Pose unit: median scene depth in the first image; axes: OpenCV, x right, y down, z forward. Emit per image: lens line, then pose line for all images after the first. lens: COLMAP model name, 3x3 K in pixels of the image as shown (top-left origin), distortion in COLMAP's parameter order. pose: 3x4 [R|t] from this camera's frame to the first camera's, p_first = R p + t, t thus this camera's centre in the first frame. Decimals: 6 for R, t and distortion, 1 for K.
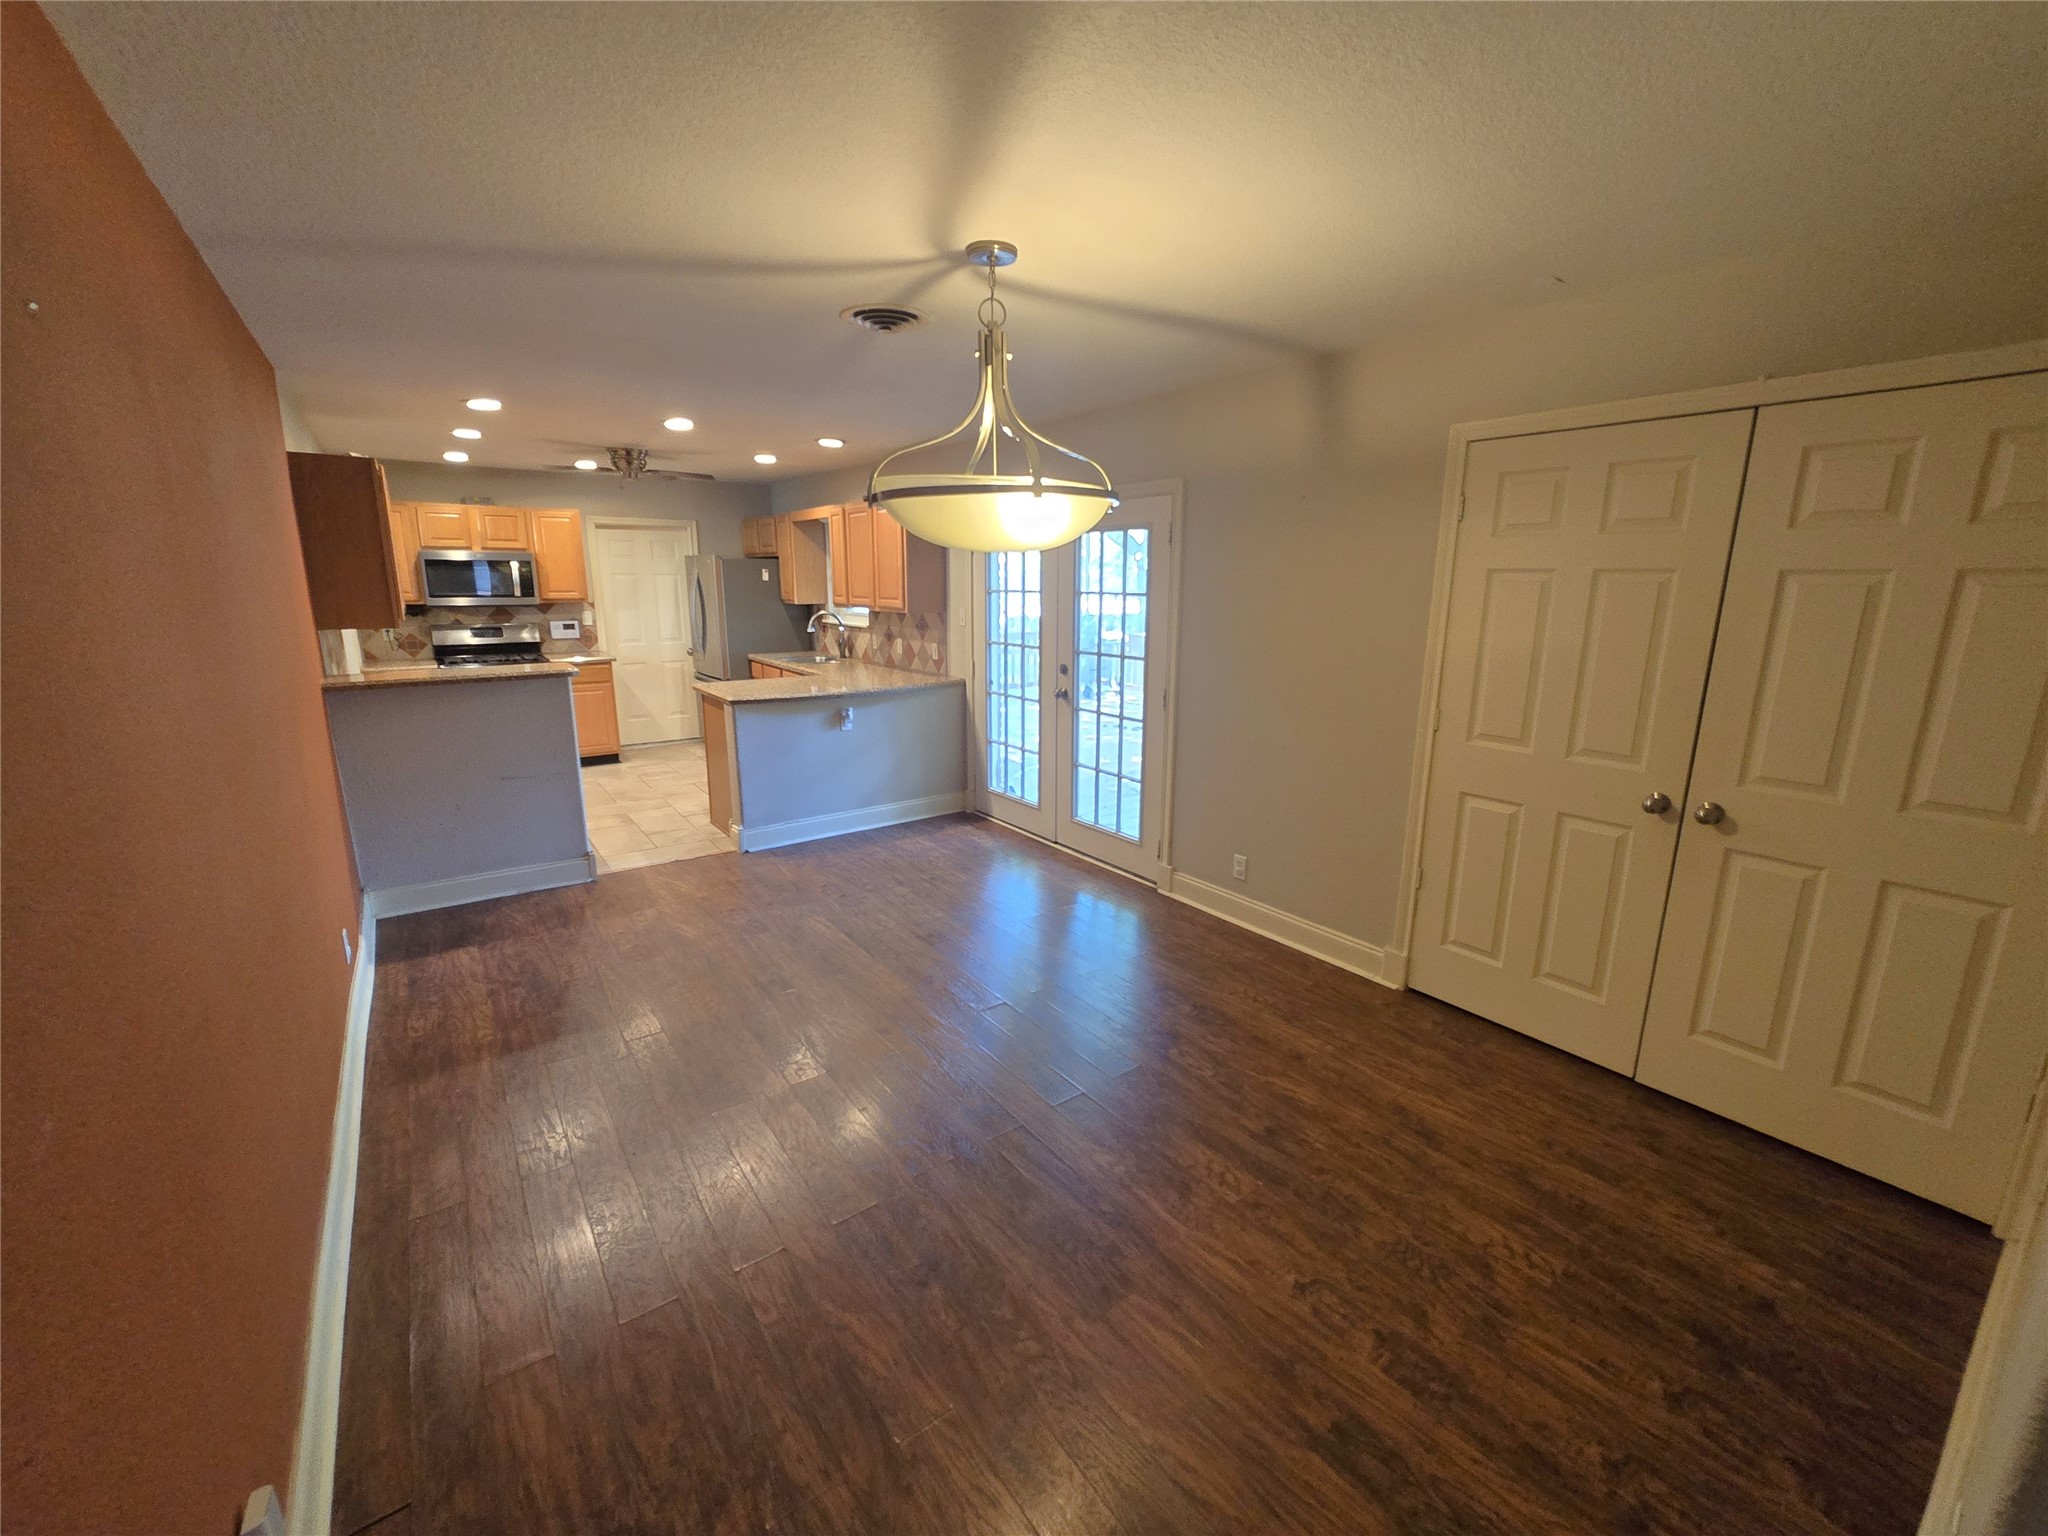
lens RADIAL K [[835.3, 0, 1021.1], [0, 835.3, 762.9], [0, 0, 1]] dist [-0.001903, -0.000746]
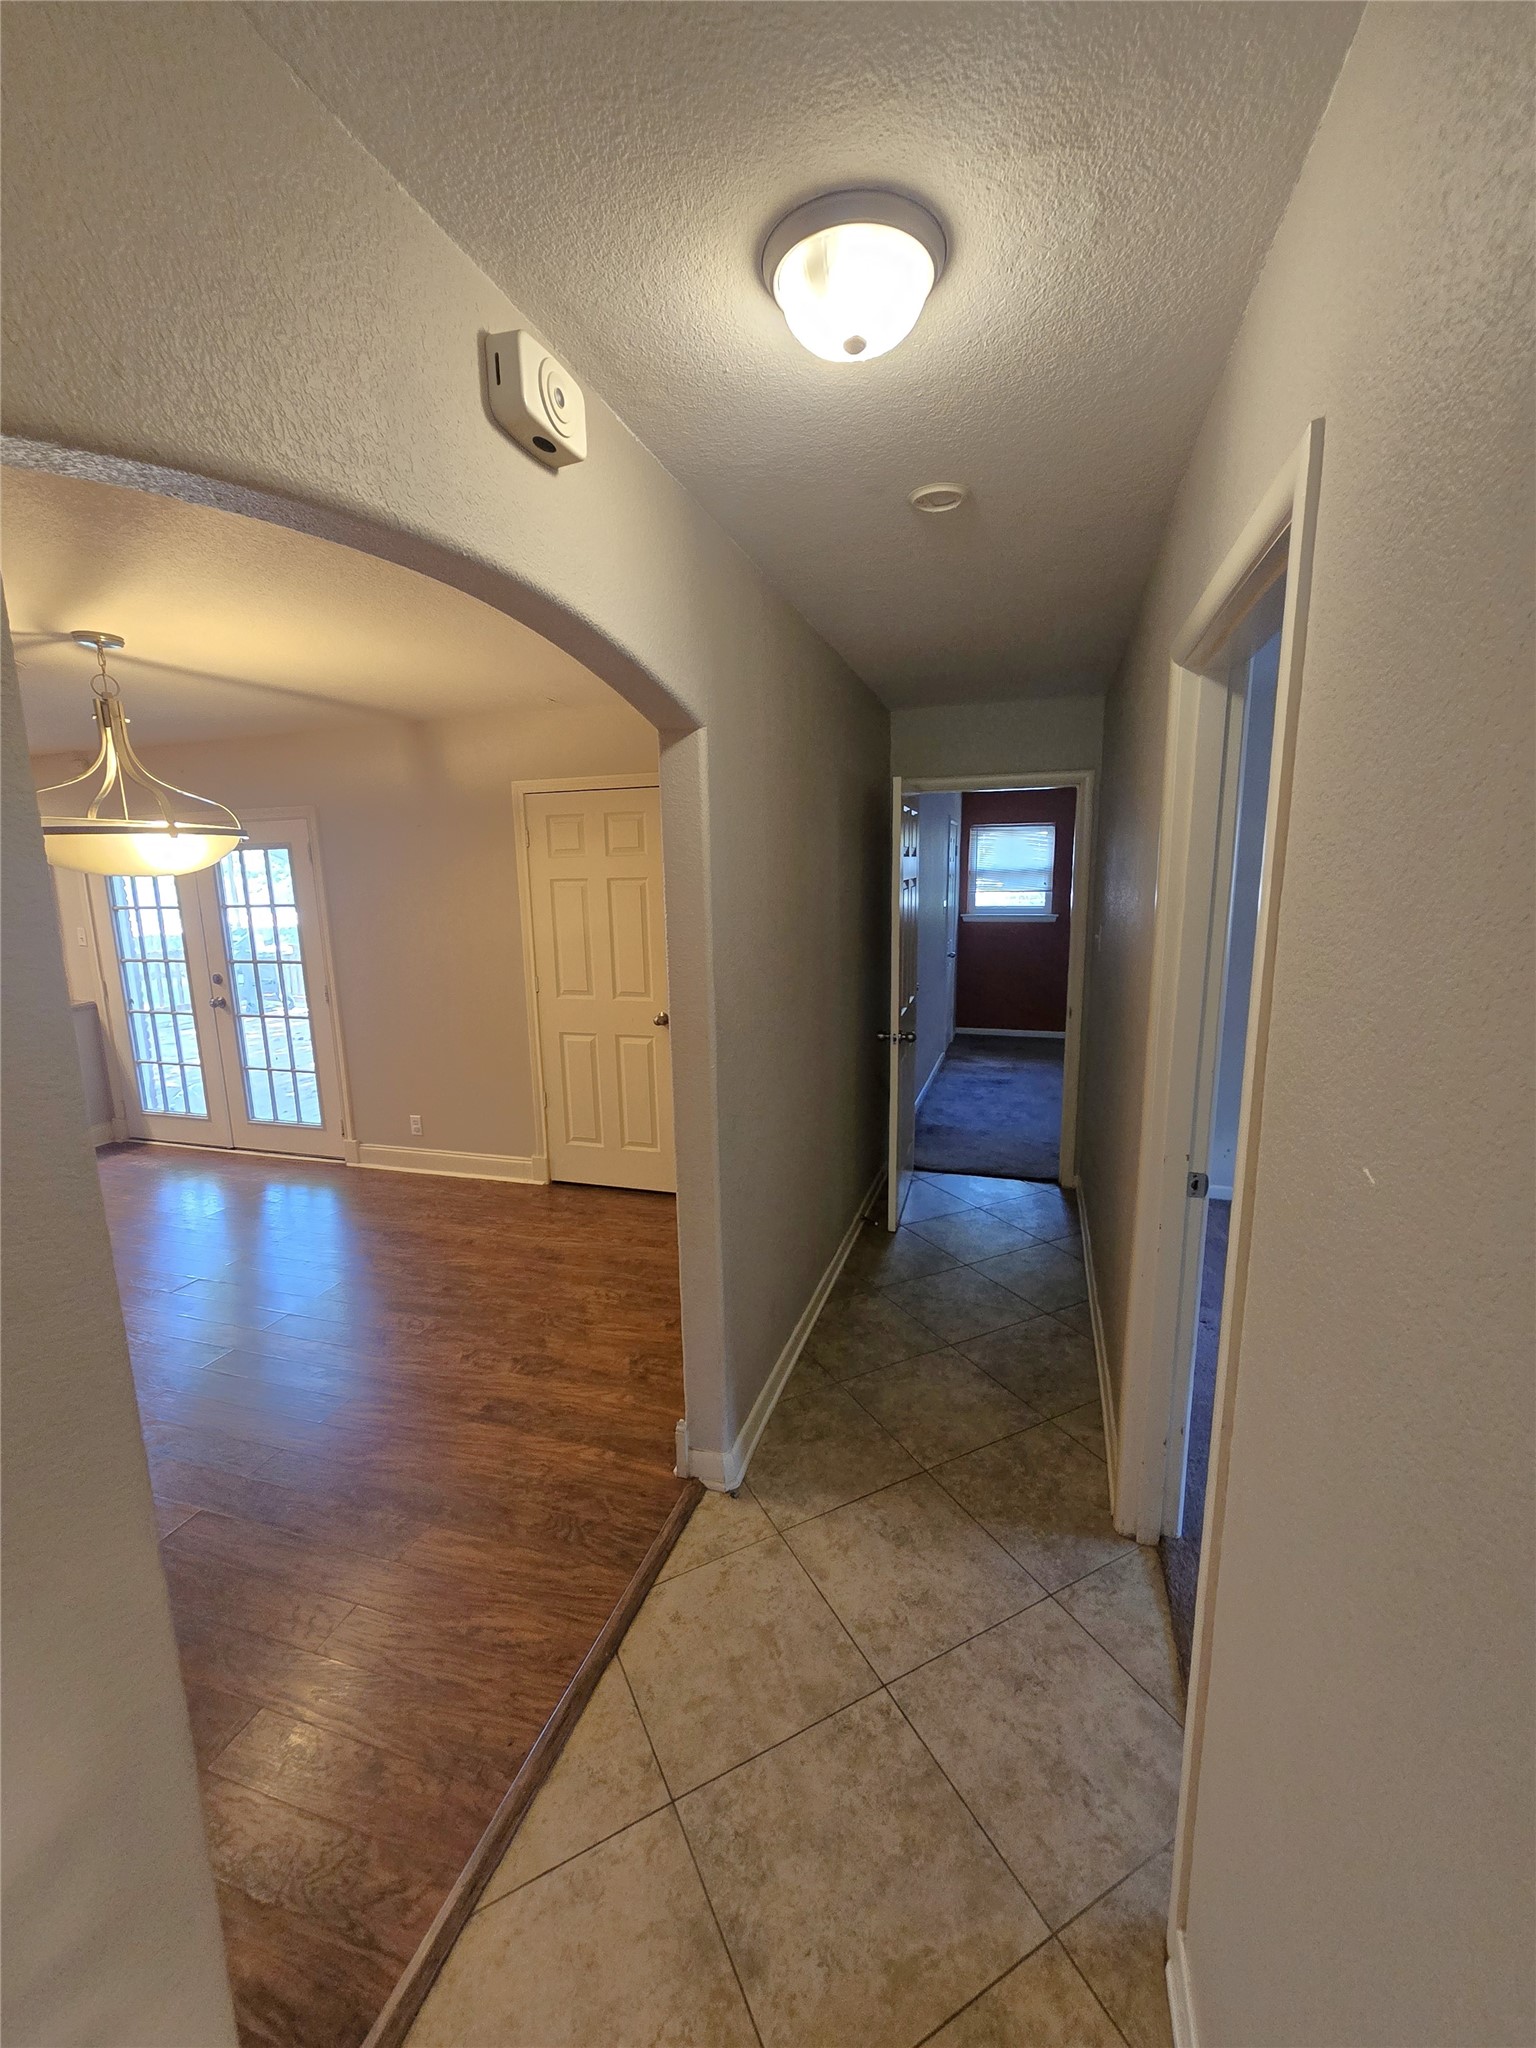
lens RADIAL K [[835.3, 0, 775.9], [0, 835.3, 1018.3], [0, 0, 1]] dist [-0.001903, -0.000746]
pose [[0.798108, -0.120210, 0.590400, -0.015484], [0.152883, 0.988229, -0.005457, 0.053768], [-0.582795, 0.094617, 0.807092, -0.271328]]
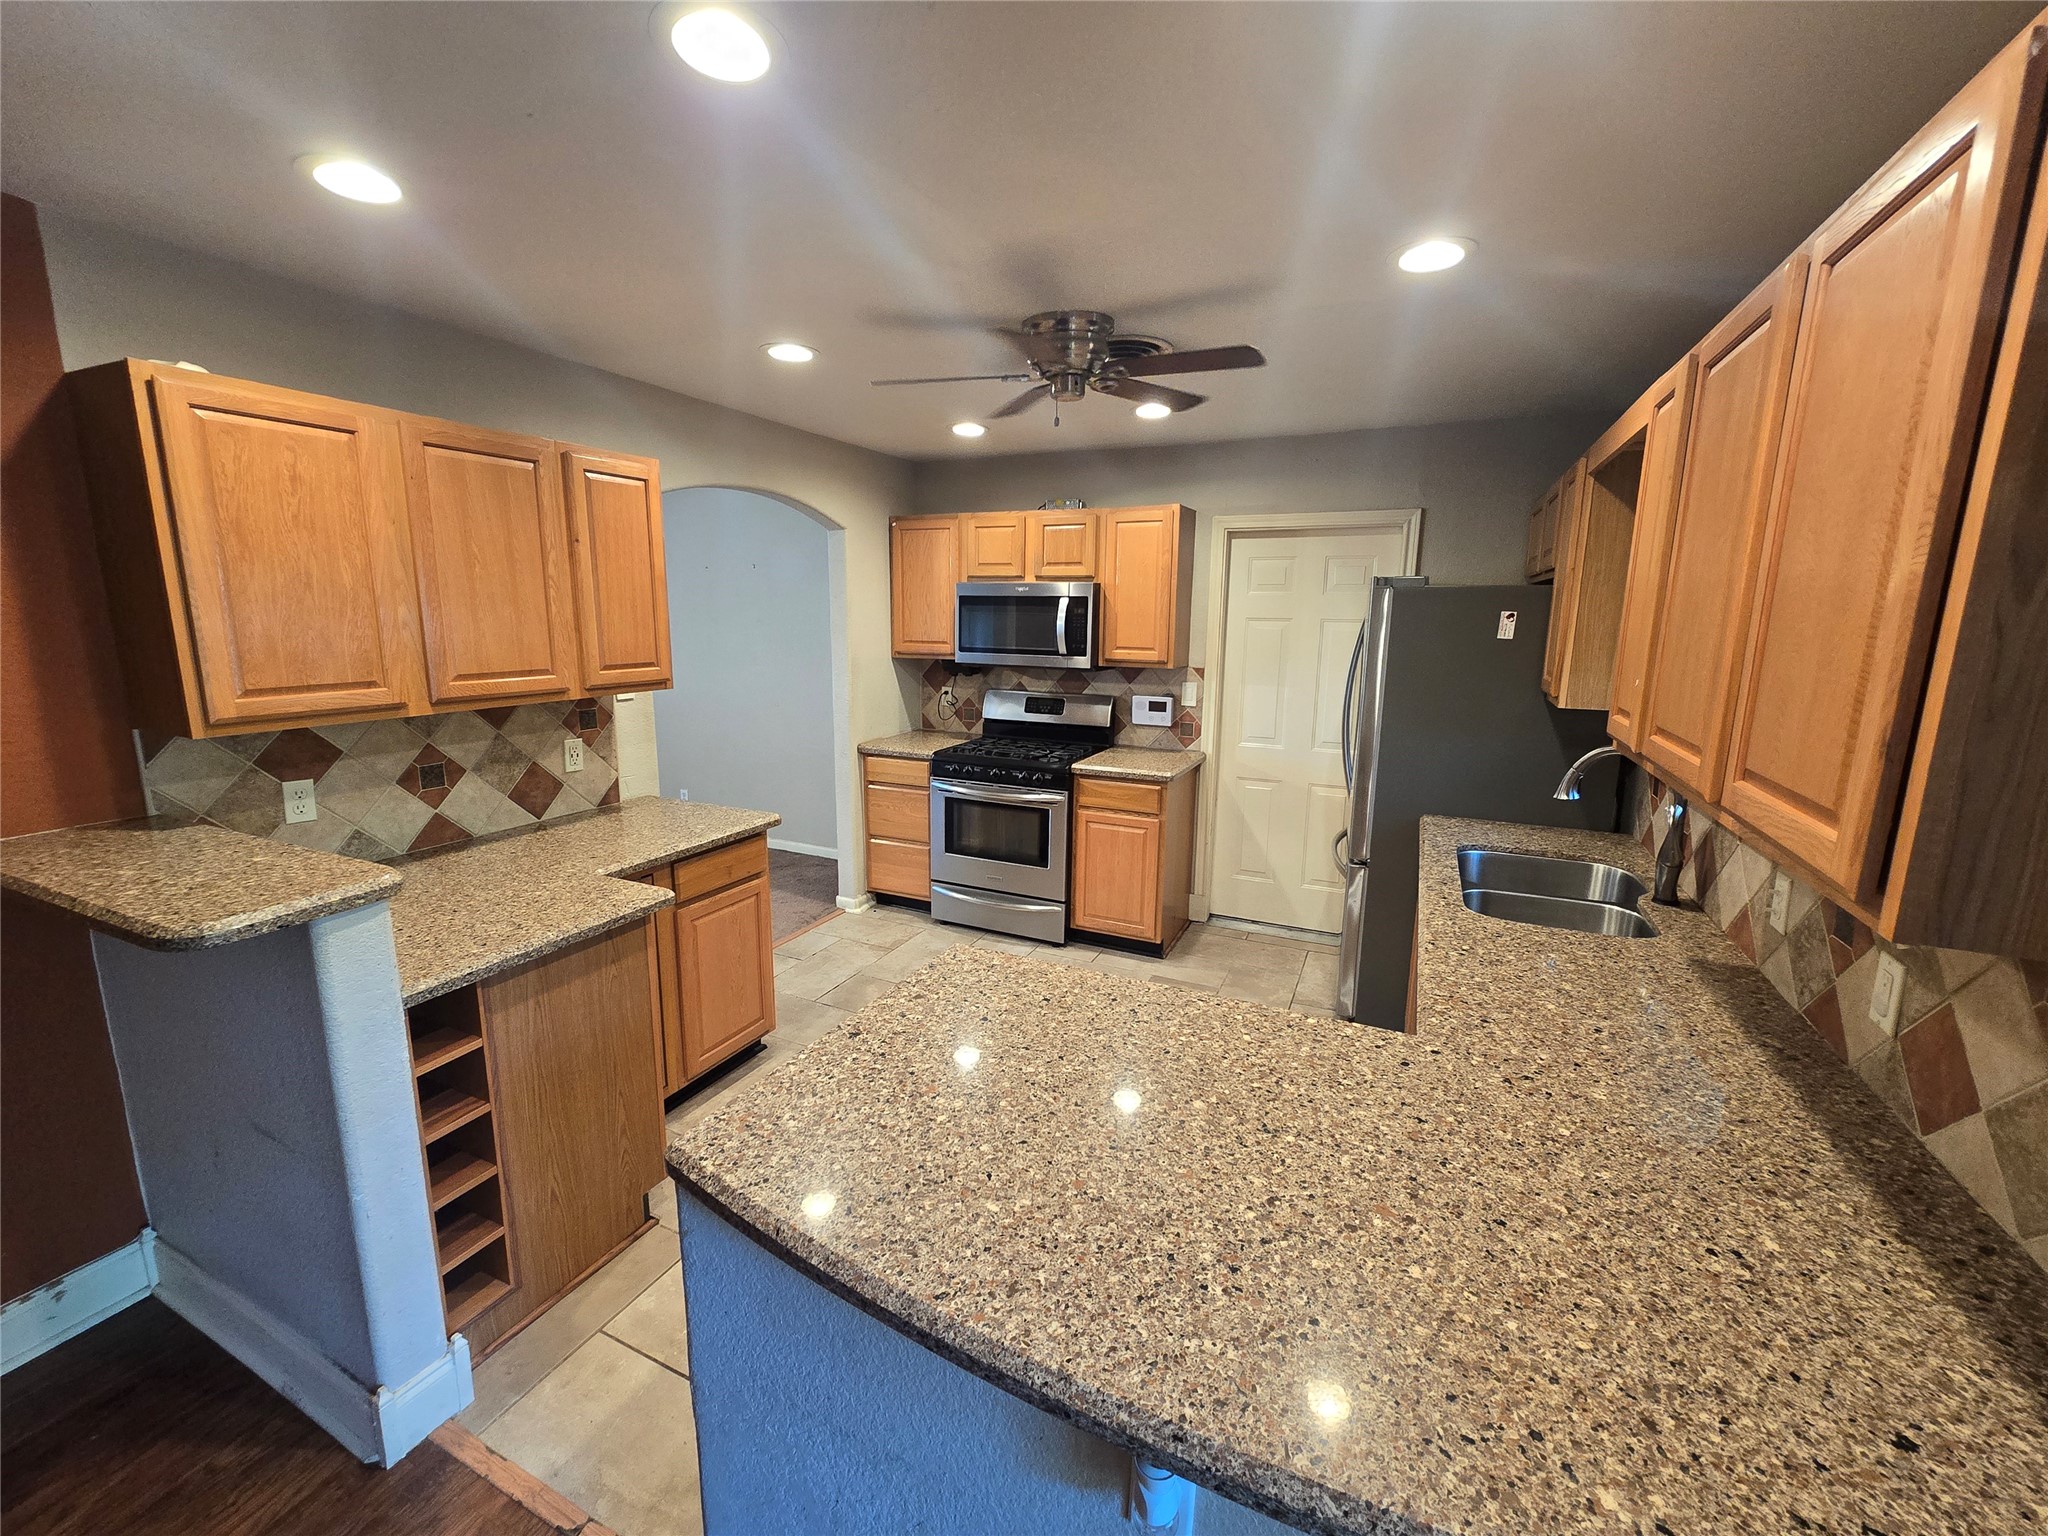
lens RADIAL K [[835.3, 0, 1021.1], [0, 835.3, 762.9], [0, 0, 1]] dist [-0.001903, -0.000746]
pose [[0.482507, 0.157836, -0.861554, -0.123164], [-0.198006, 0.977822, 0.068245, -0.250049], [0.853218, 0.137664, 0.503059, 1.075330]]
